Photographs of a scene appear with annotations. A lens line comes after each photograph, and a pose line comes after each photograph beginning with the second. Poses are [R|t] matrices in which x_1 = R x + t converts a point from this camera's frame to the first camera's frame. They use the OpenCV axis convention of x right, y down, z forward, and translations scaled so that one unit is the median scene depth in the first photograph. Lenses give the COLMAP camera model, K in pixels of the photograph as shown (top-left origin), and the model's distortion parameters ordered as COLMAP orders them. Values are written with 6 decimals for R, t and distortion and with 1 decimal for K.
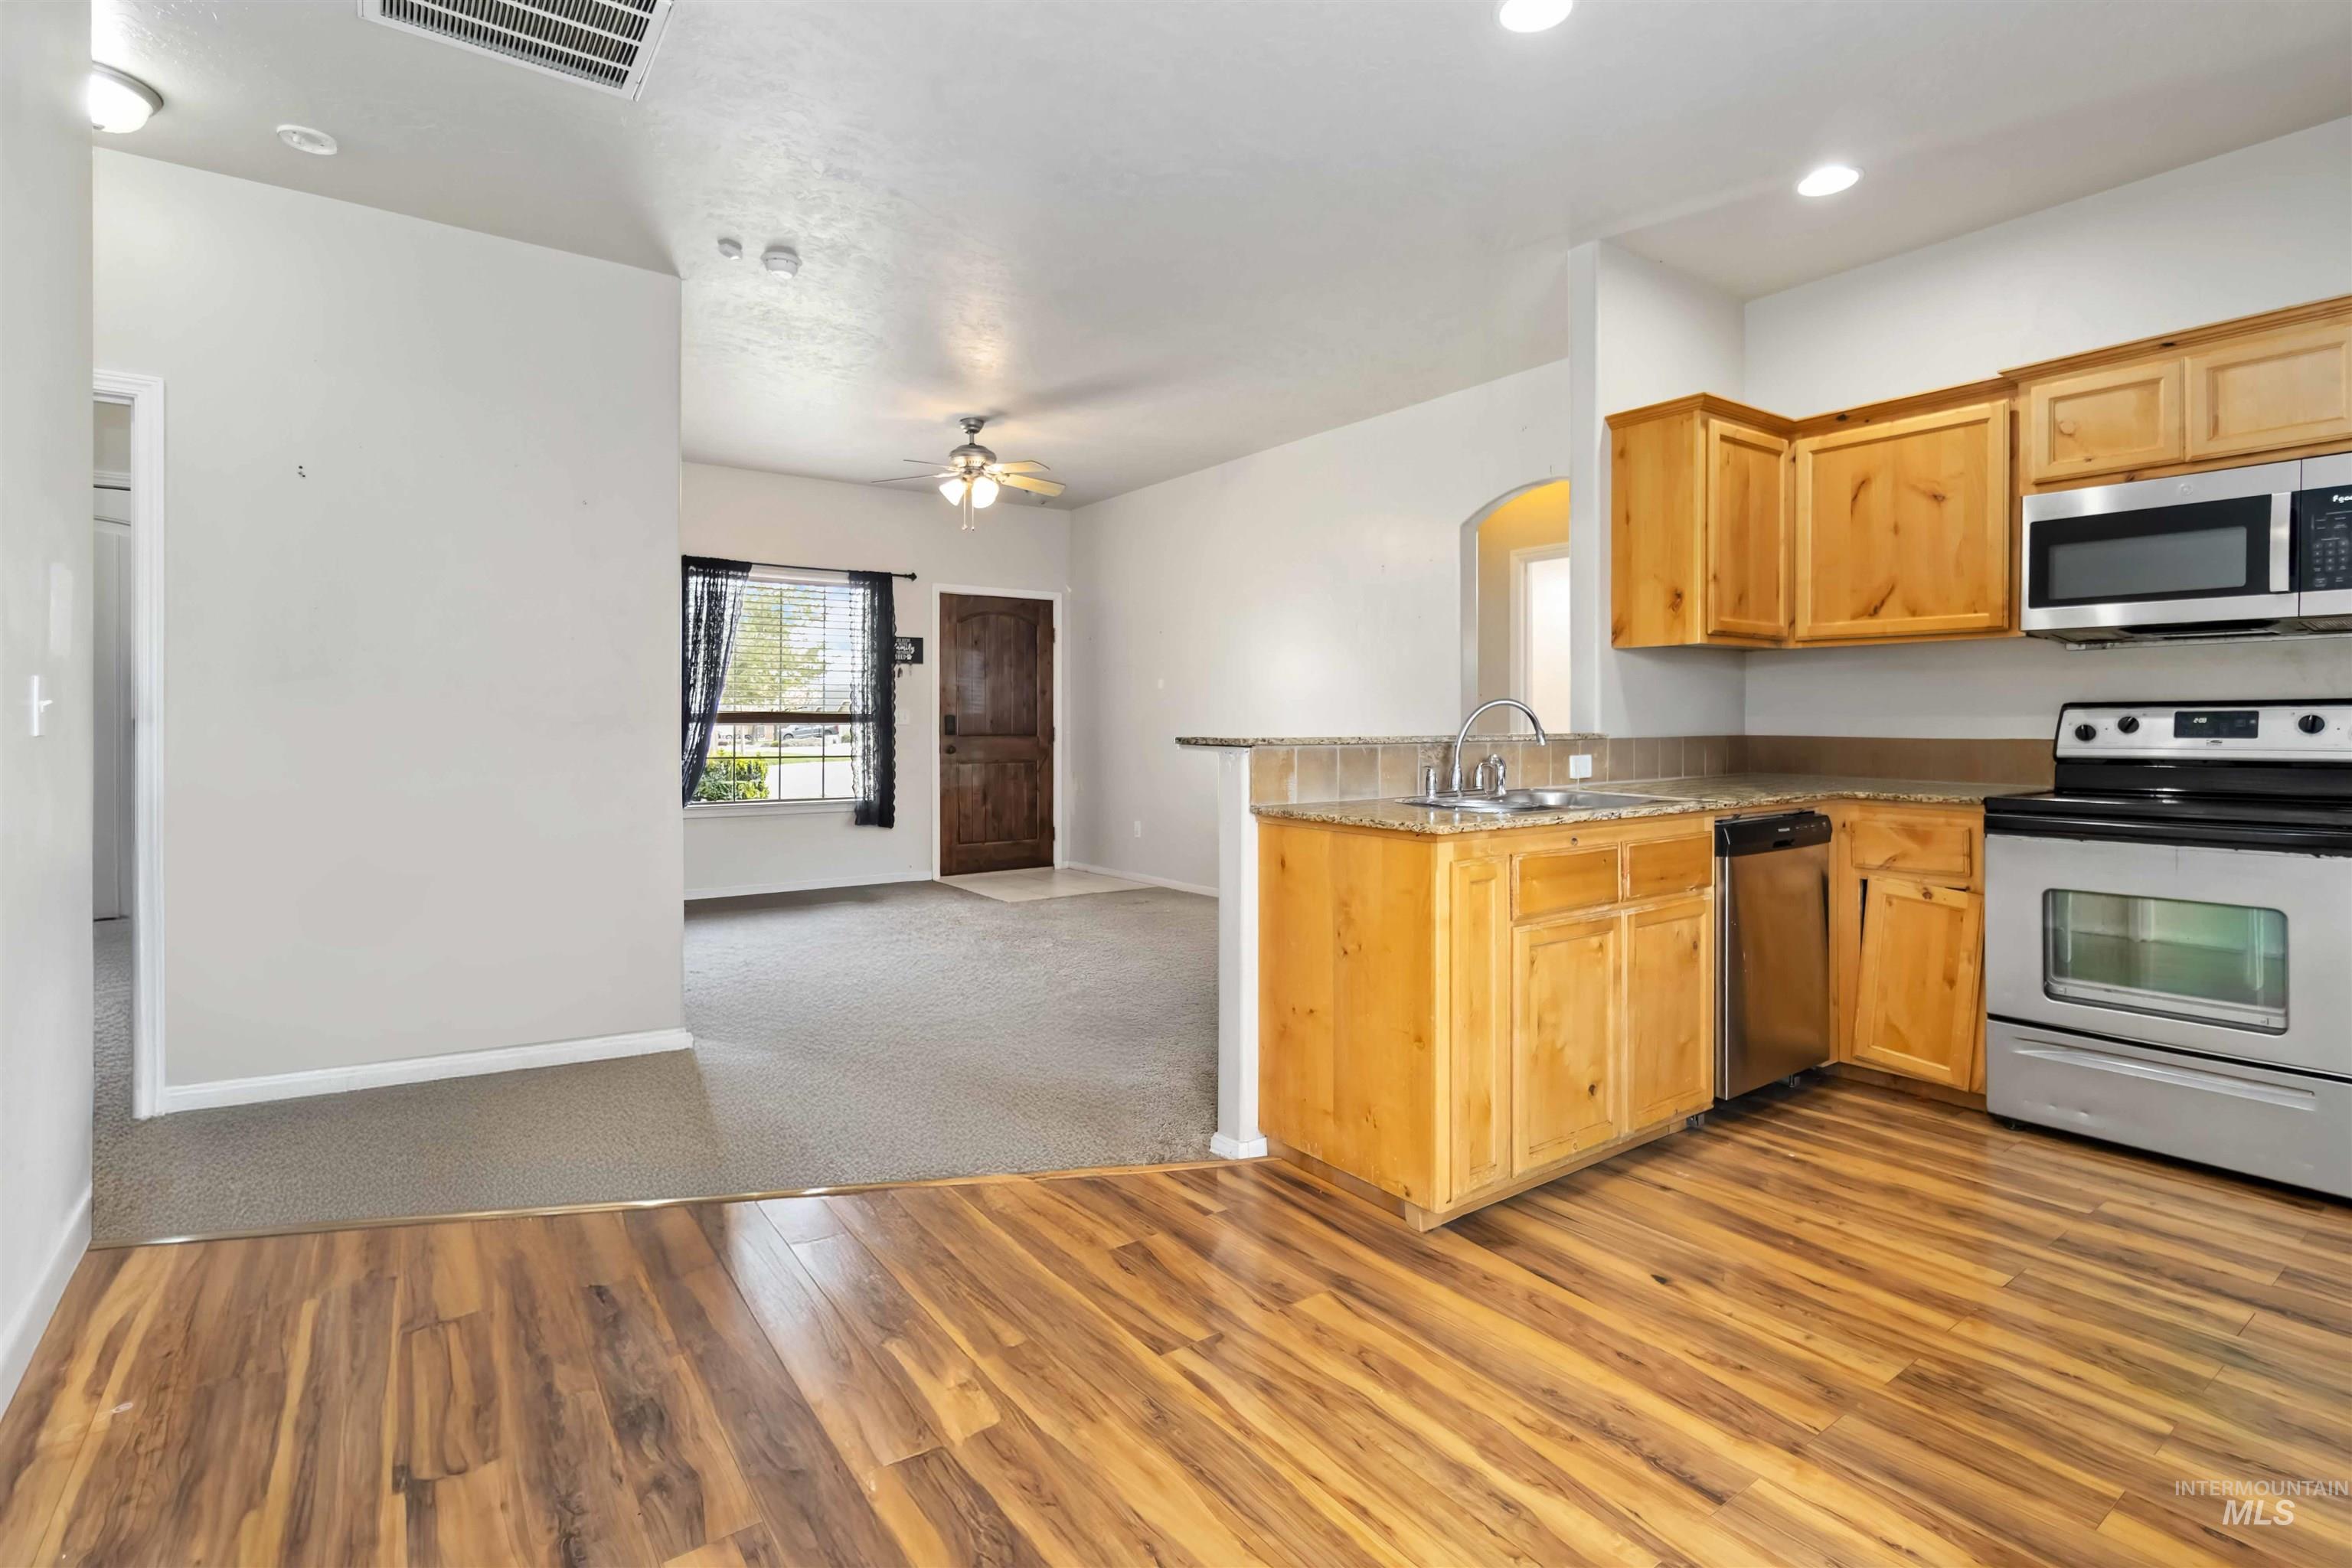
lens RADIAL K [[1116.7, 0, 1203.3], [0, 1116.7, 727.1], [0, 0, 1]] dist [-0.000211, 0.001193]
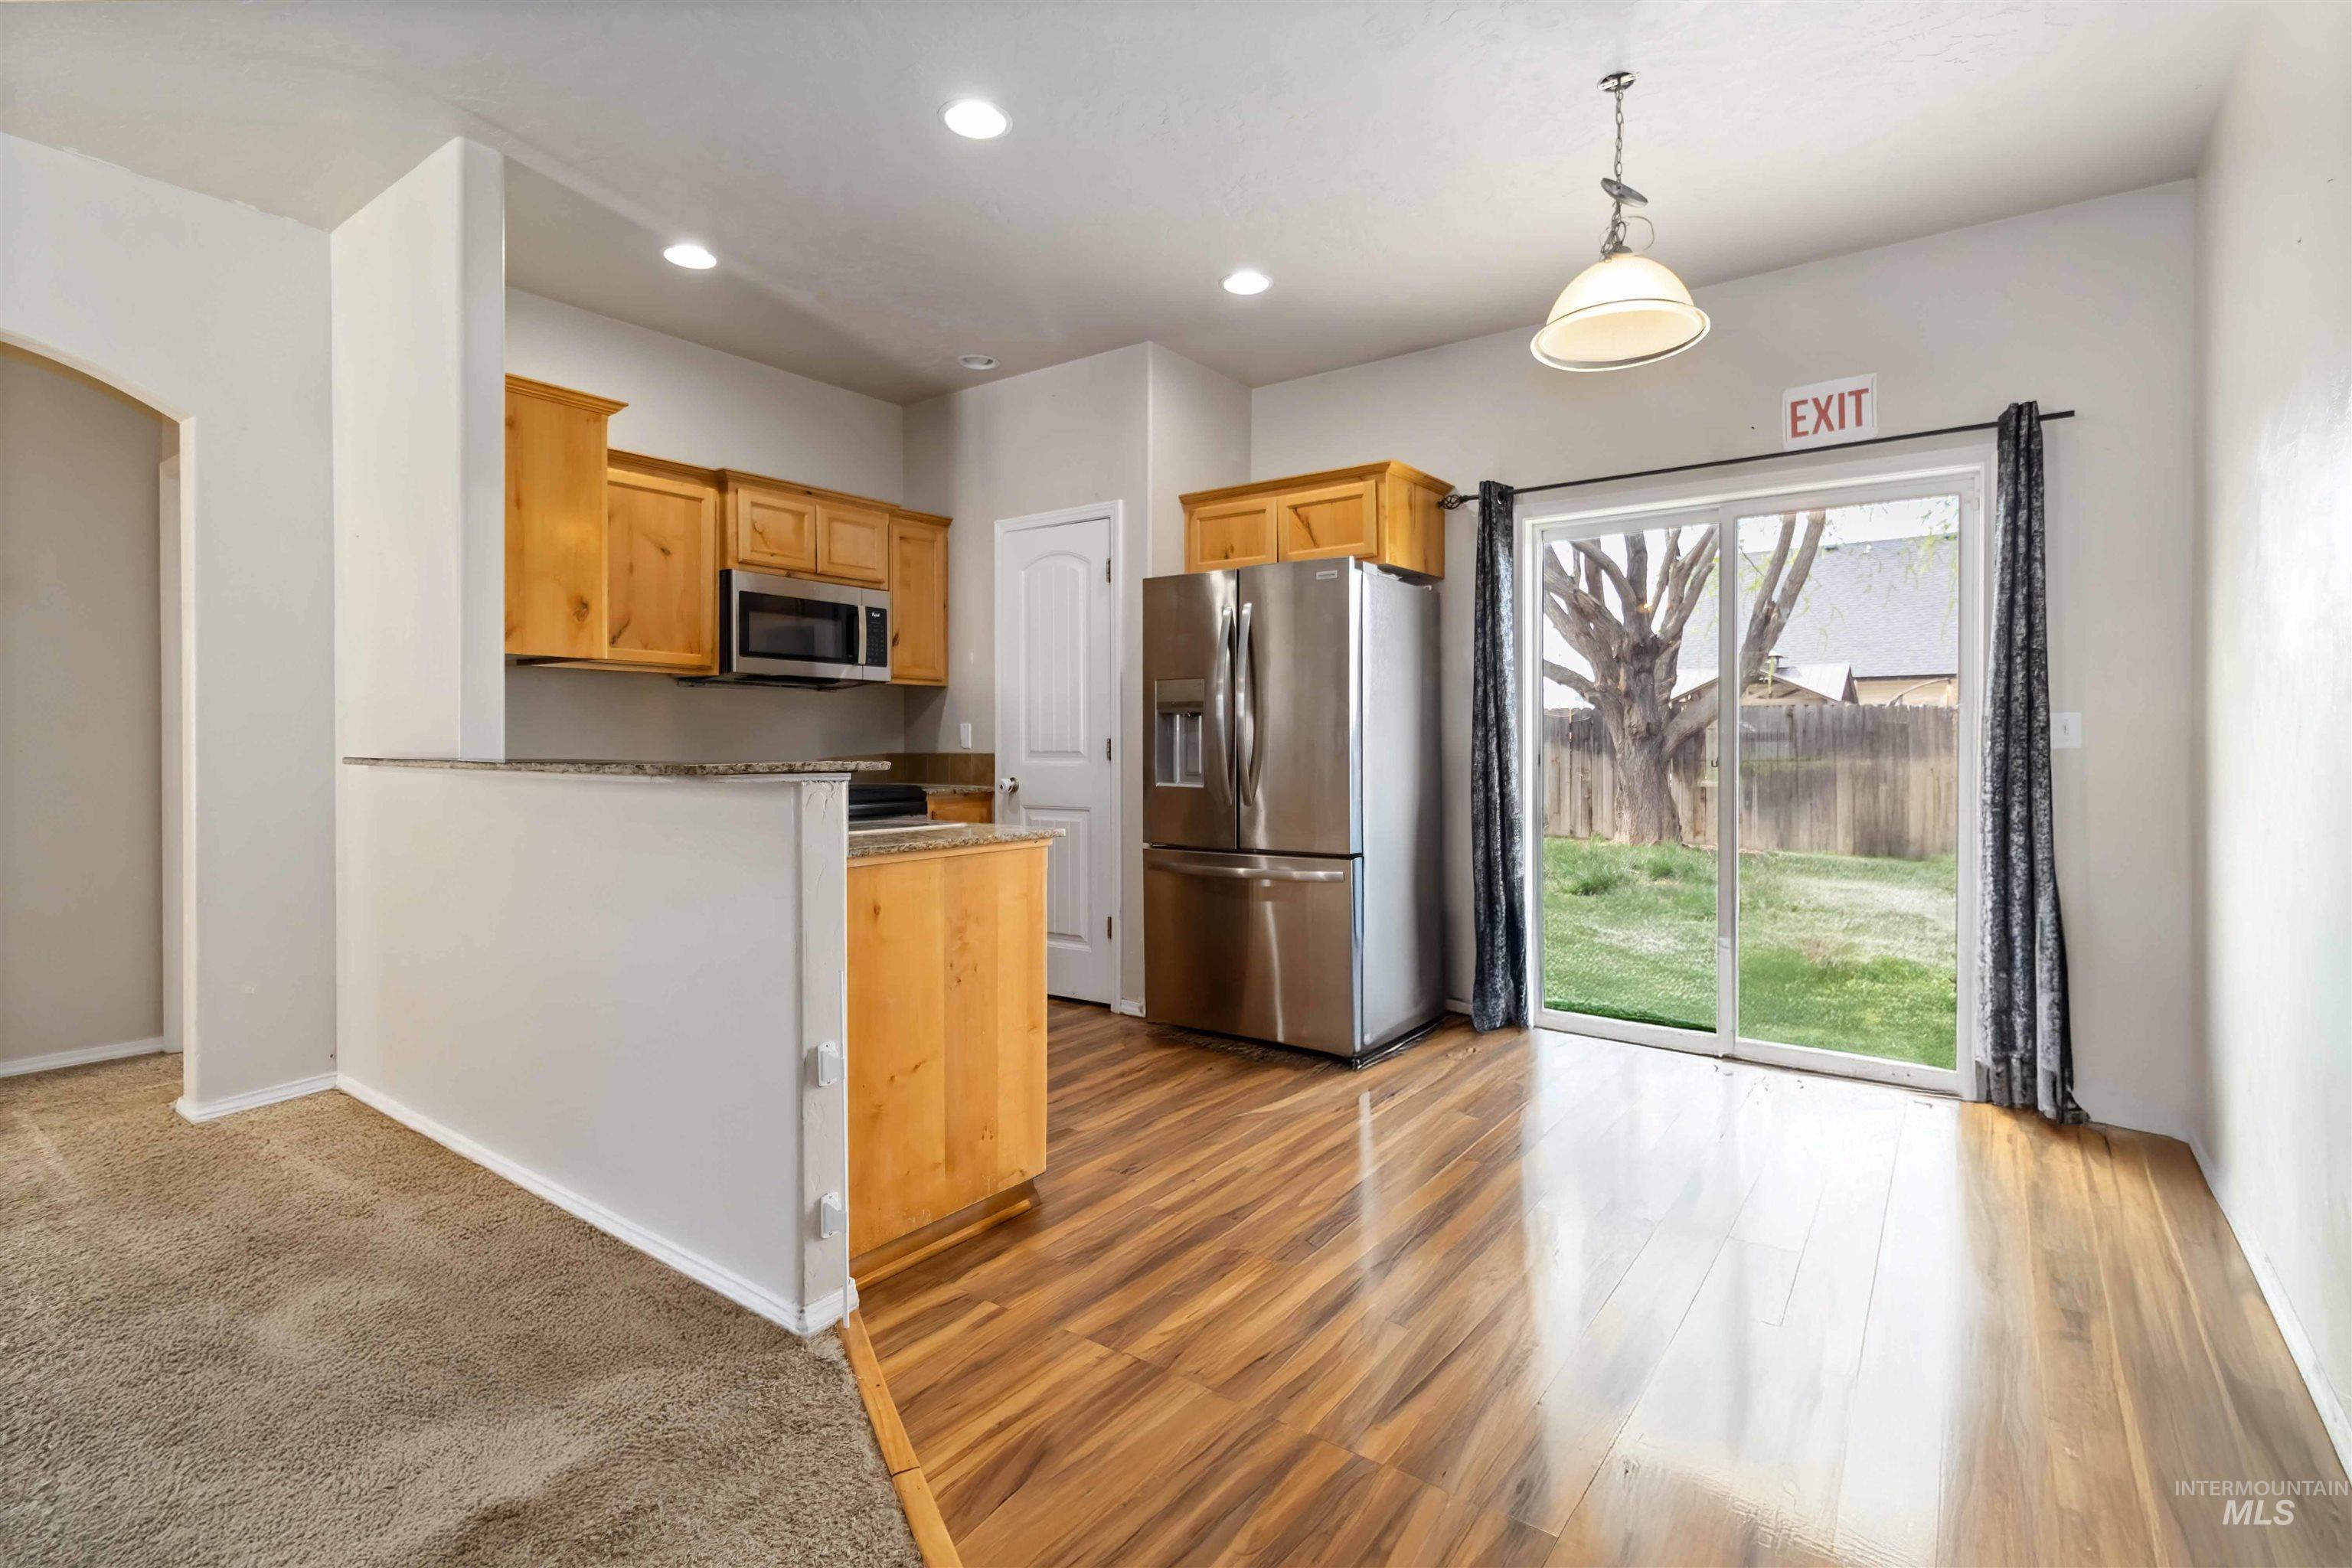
lens RADIAL K [[1116.7, 0, 1208.8], [0, 1116.7, 747.6], [0, 0, 1]] dist [-0.000211, 0.001193]
pose [[-0.316917, -0.004285, 0.948444, -0.651938], [0.005341, 0.999966, 0.006302, -0.002738], [-0.948438, 0.007063, -0.316883, 0.845901]]
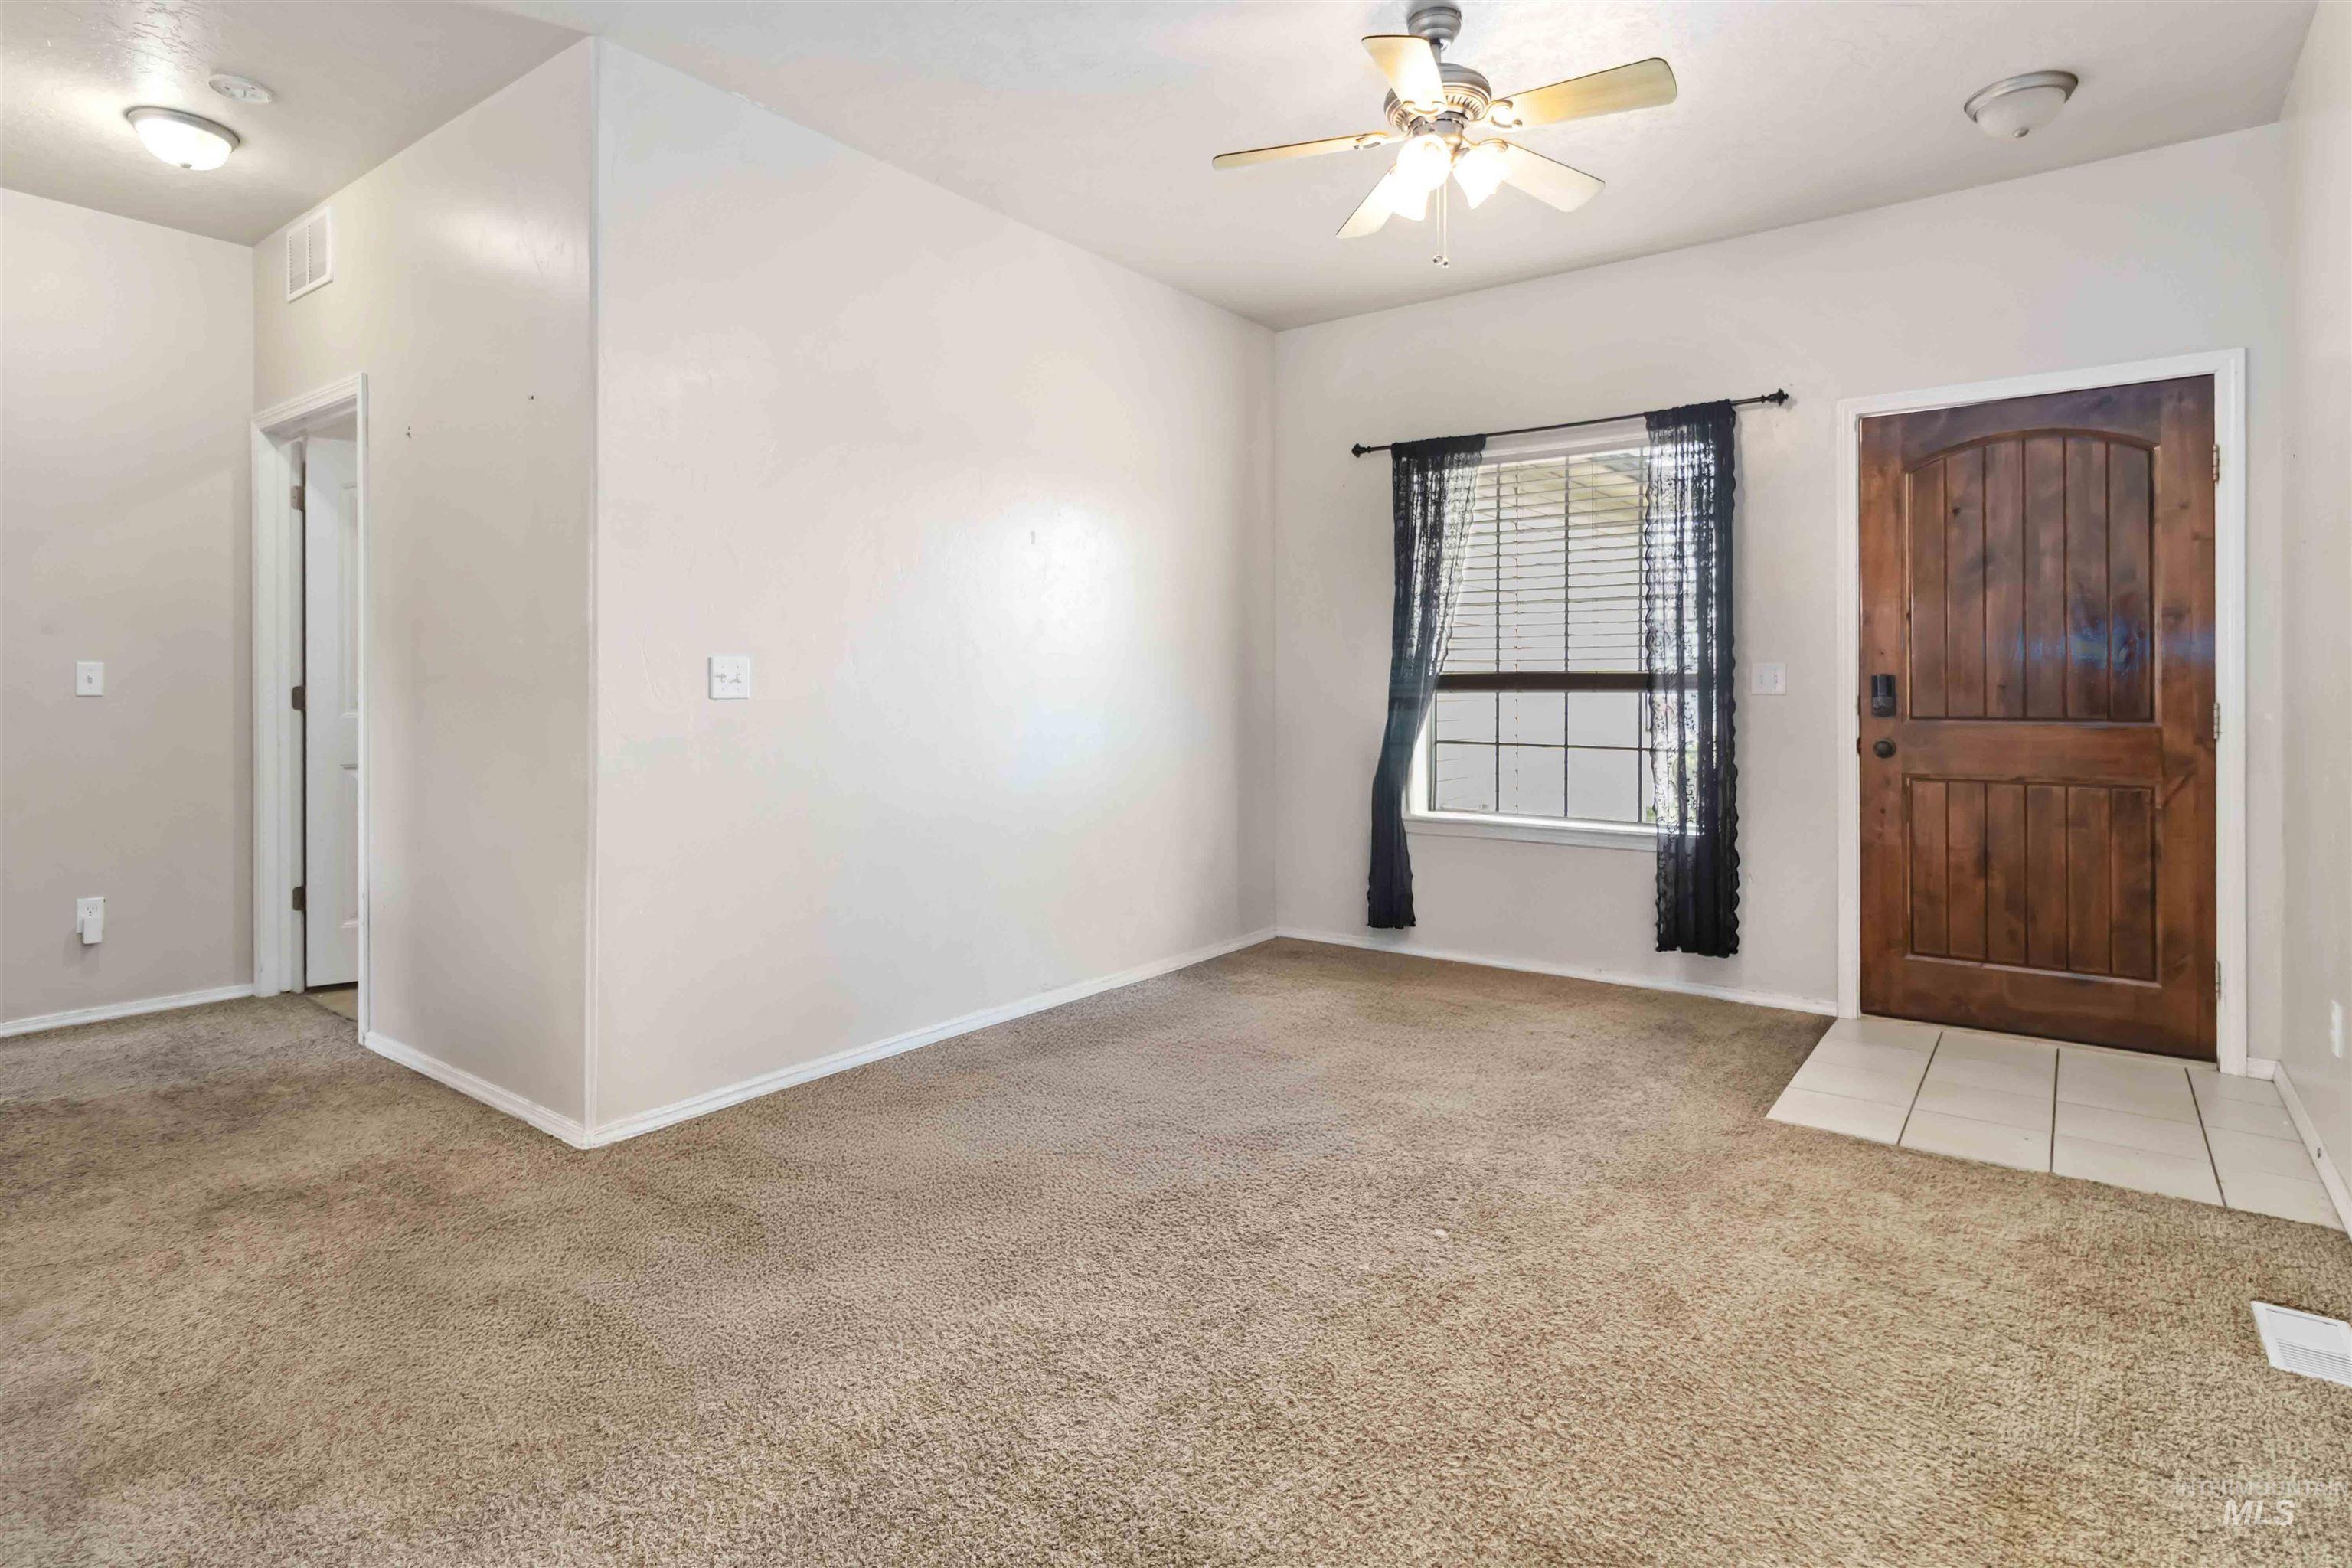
lens RADIAL K [[1190.5, 0, 1176.3], [0, 1190.5, 677.6], [0, 0, 1]] dist [0.000375, 0.001067]
pose [[0.296385, -0.009414, -0.955022, 0.383713], [-0.004408, 0.999927, -0.011225, -0.005422], [0.955059, 0.007536, 0.296321, 1.343573]]
